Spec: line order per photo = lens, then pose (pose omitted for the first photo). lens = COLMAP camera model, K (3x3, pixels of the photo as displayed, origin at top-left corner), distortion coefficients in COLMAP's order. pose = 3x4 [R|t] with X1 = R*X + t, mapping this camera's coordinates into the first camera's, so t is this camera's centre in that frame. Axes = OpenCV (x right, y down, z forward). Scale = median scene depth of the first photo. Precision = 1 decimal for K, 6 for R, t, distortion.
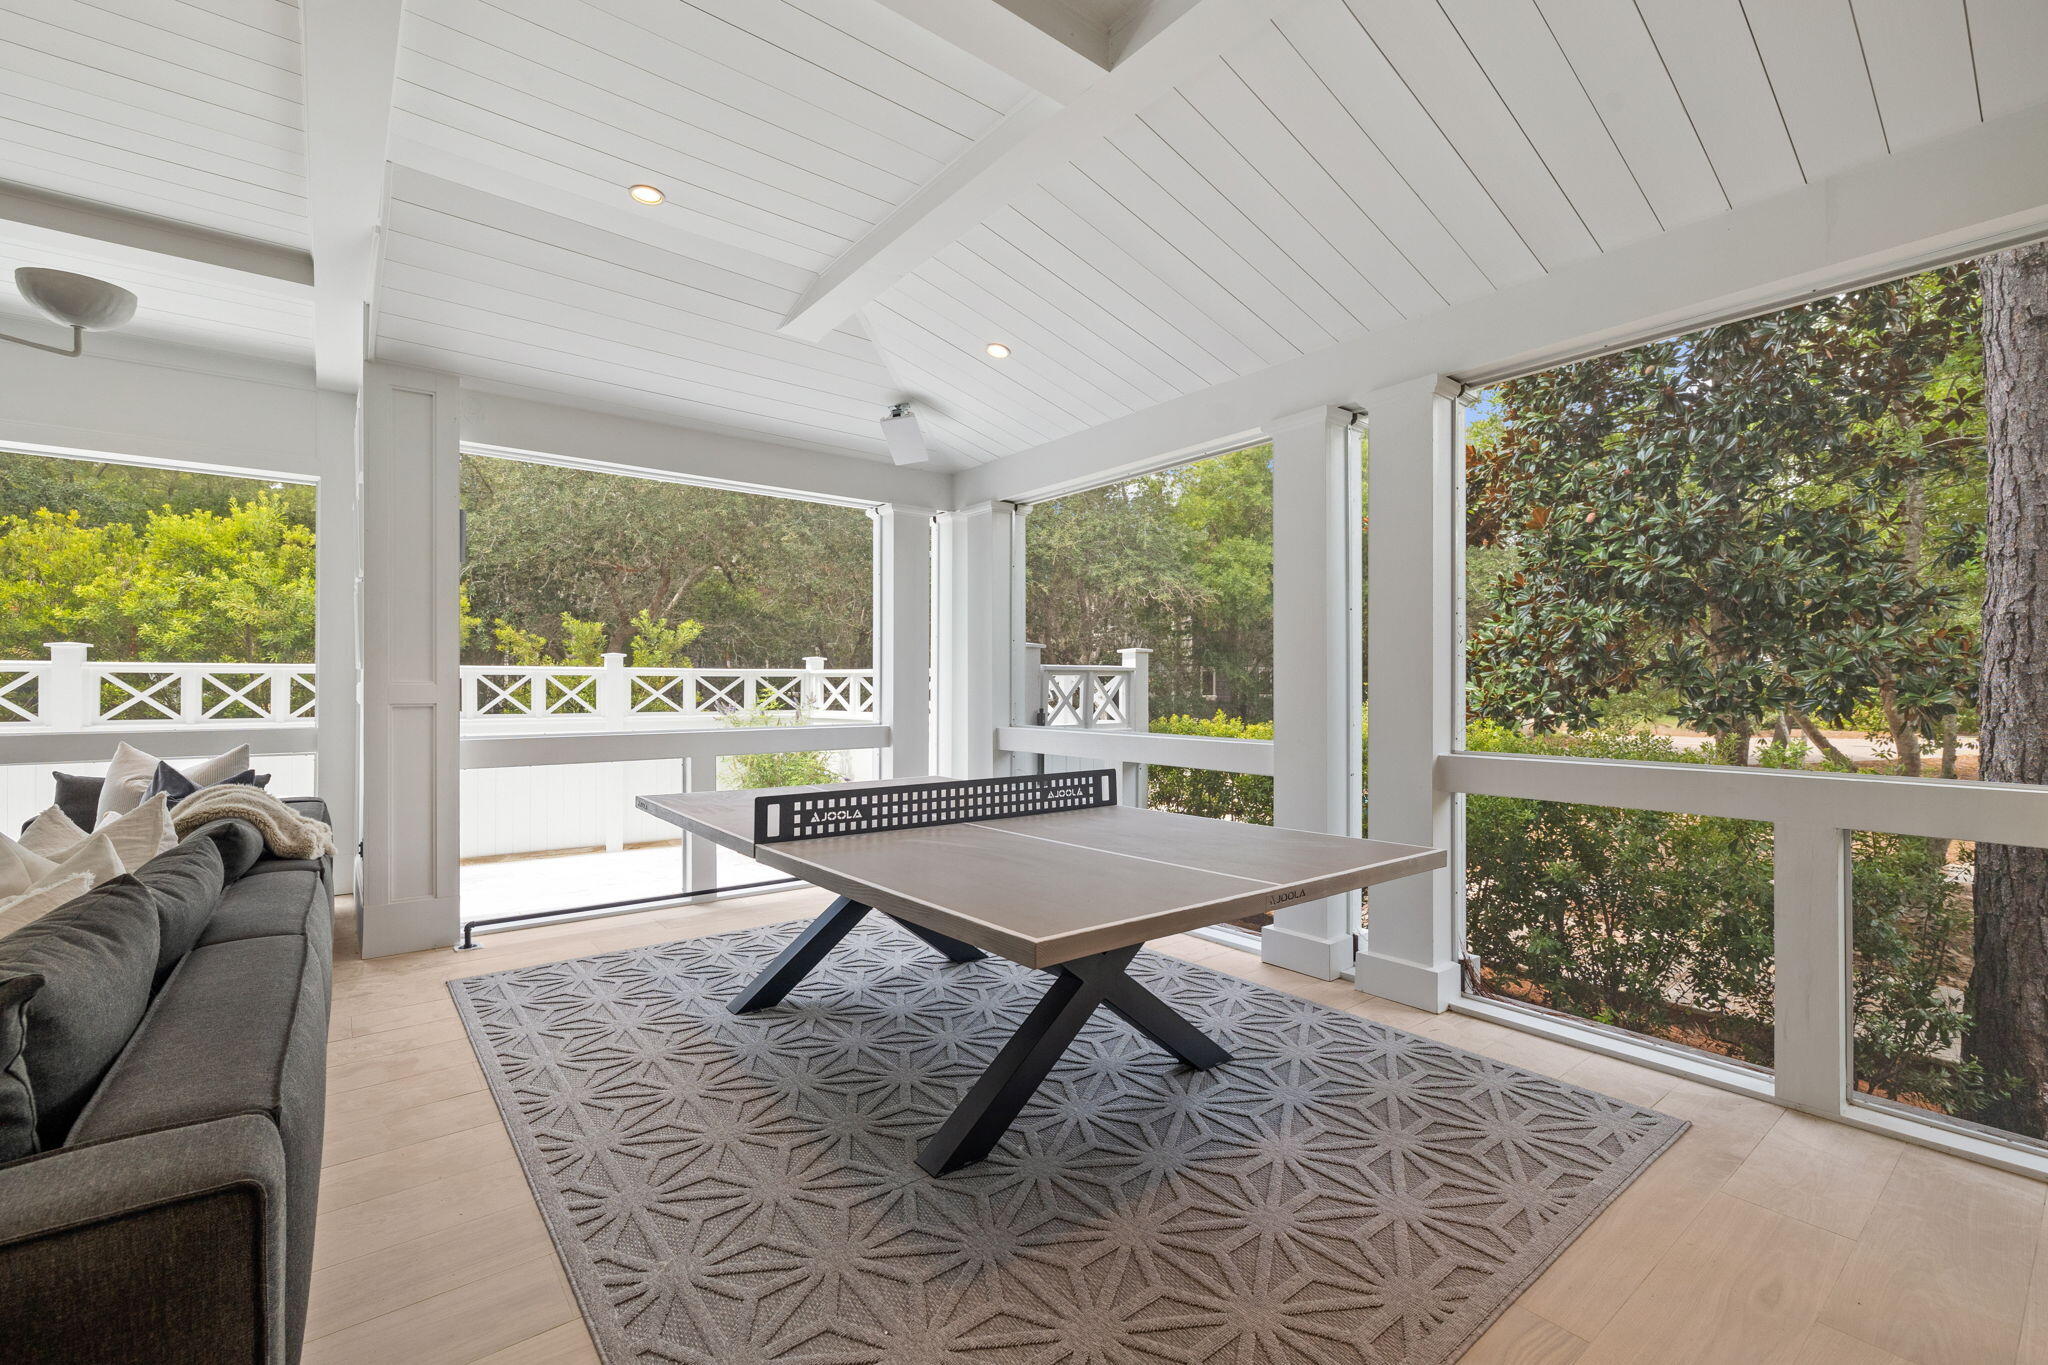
lens RADIAL K [[872.7, 0, 1019.0], [0, 872.7, 691.4], [0, 0, 1]] dist [0.000335, 0.000020]
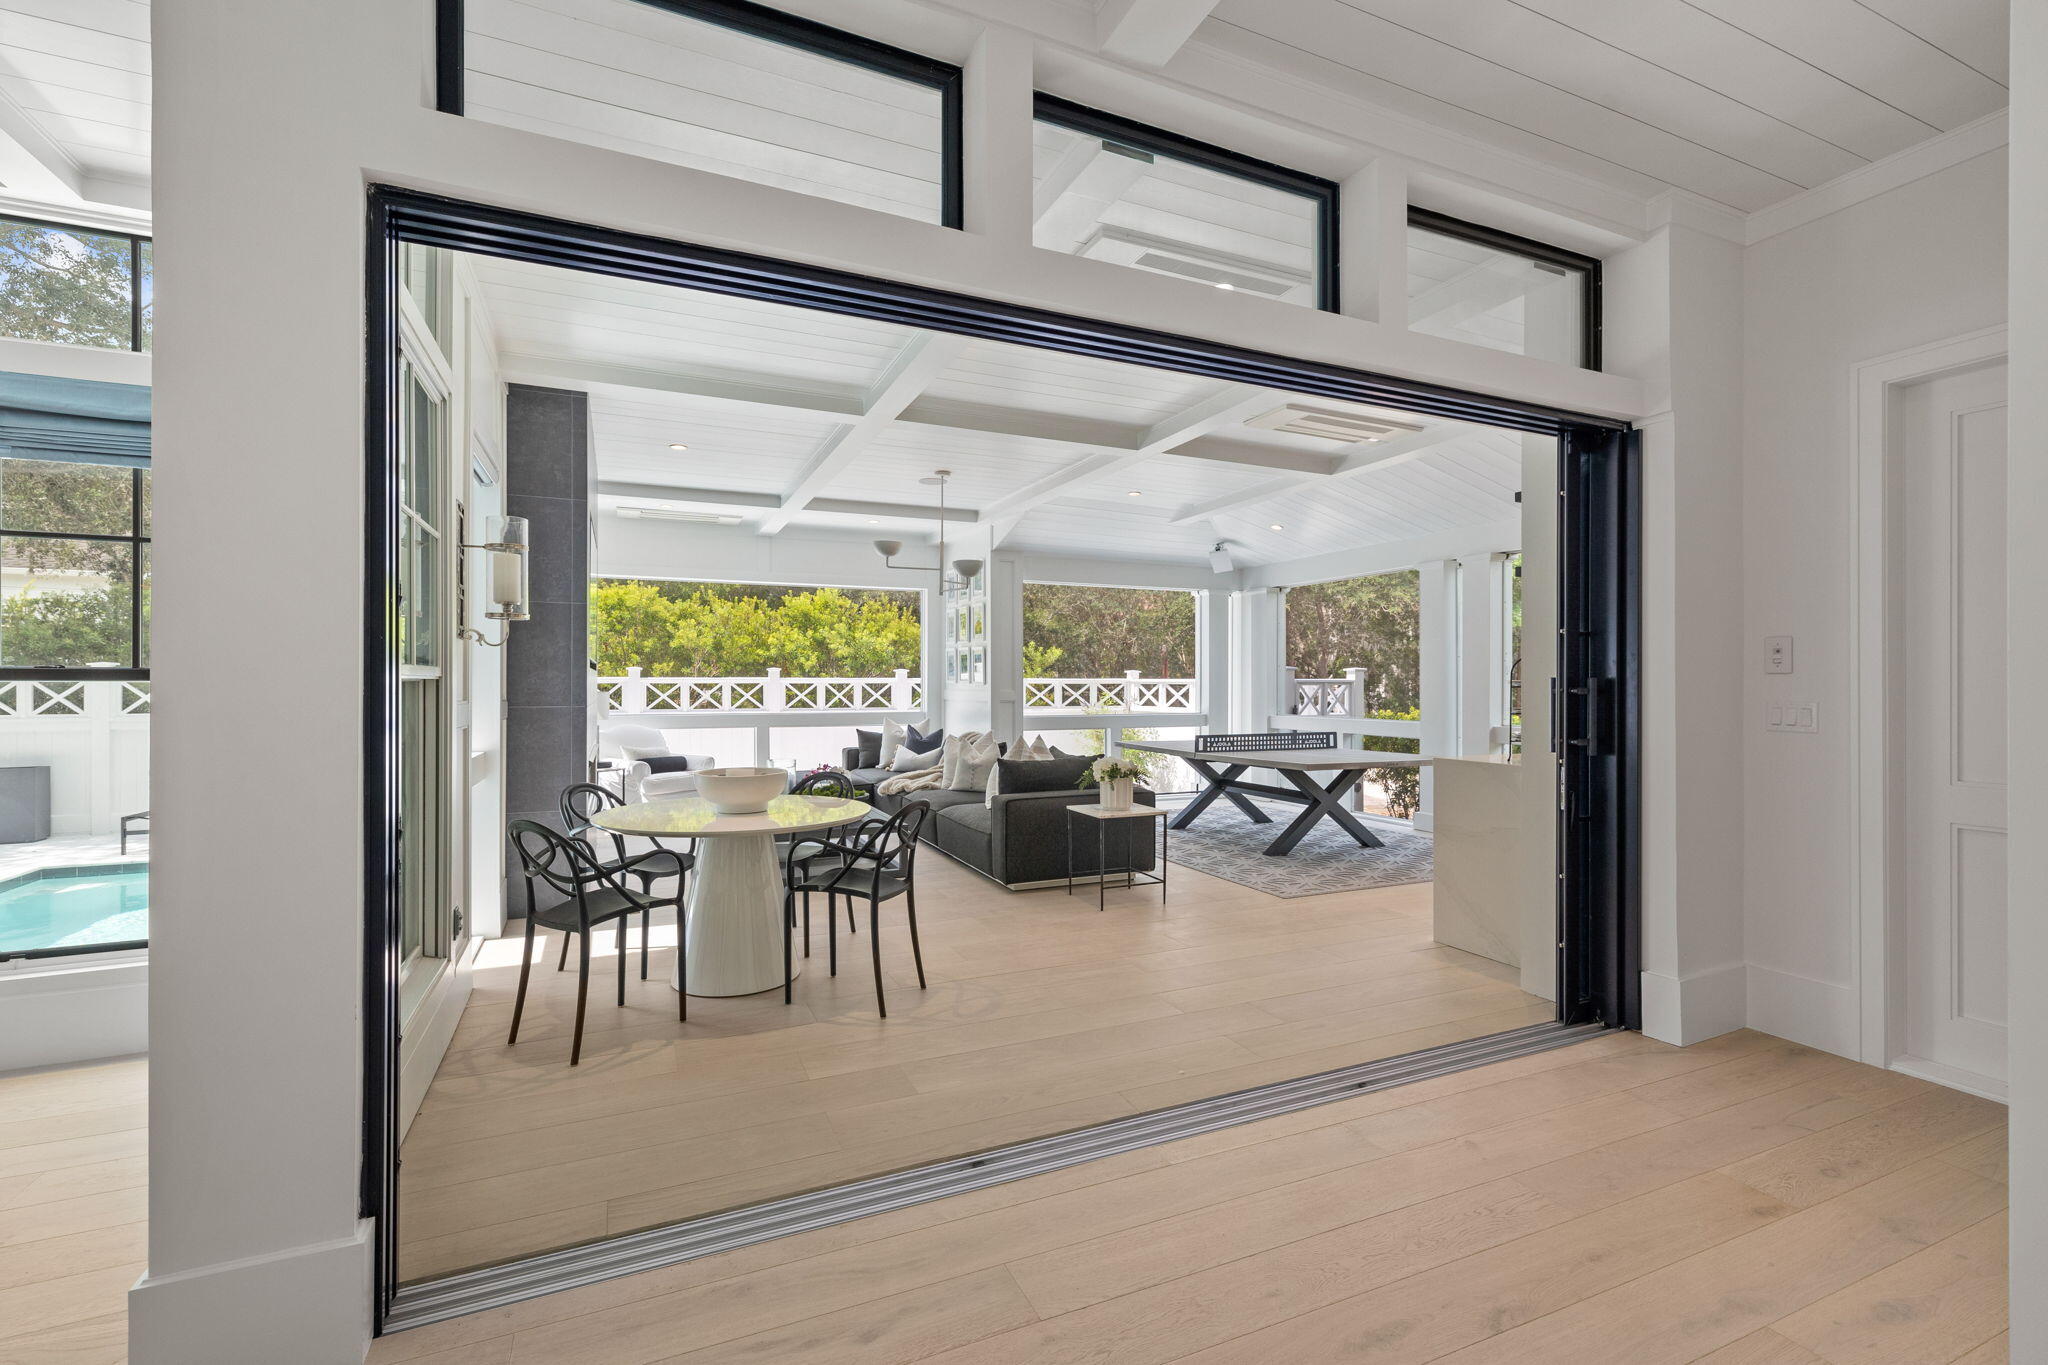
lens RADIAL K [[872.7, 0, 1019.0], [0, 872.7, 691.4], [0, 0, 1]] dist [0.000335, 0.000020]
pose [[0.966803, 0.002268, -0.255514, -0.060844], [-0.001748, 0.999996, 0.002260, -0.009885], [0.255518, -0.001738, 0.966803, -0.795975]]
